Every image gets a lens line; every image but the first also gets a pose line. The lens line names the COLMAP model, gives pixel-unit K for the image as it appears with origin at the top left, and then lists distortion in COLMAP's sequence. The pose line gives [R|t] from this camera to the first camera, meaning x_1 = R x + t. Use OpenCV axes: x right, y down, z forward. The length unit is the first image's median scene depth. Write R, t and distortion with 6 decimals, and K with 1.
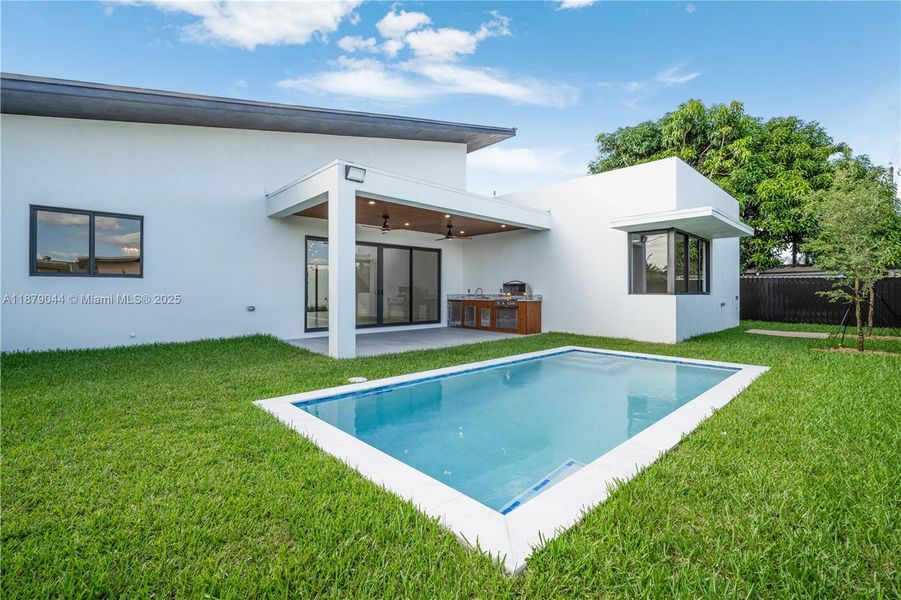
lens RADIAL K [[391.1, 0, 455.0], [0, 391.1, 293.3], [0, 0, 1]] dist [-0.002879, -0.000106]
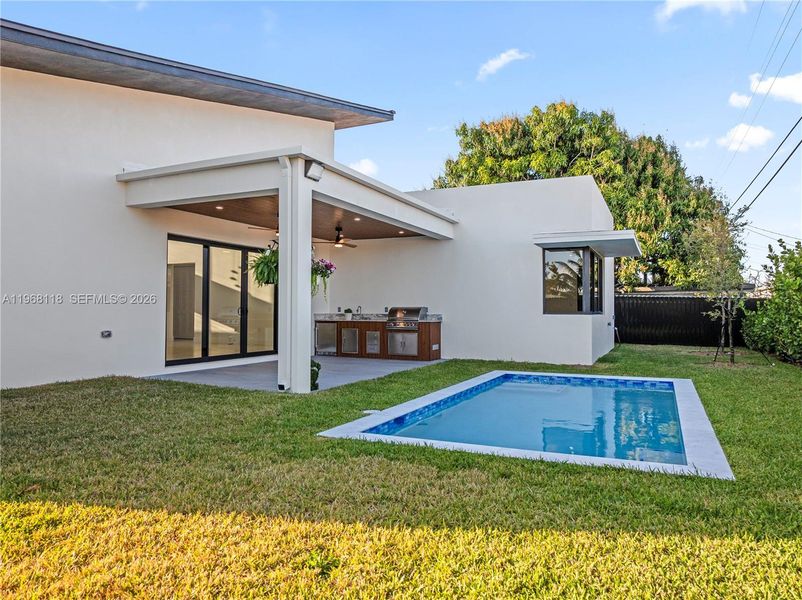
lens RADIAL K [[565.7, 0, 384.2], [0, 565.7, 300.9], [0, 0, 1]] dist [0.001961, -0.046474]
pose [[0.934787, 0.008234, 0.355113, -0.350623], [-0.001903, 0.999833, -0.018174, -0.003139], [-0.355203, 0.016313, 0.934647, -0.119602]]
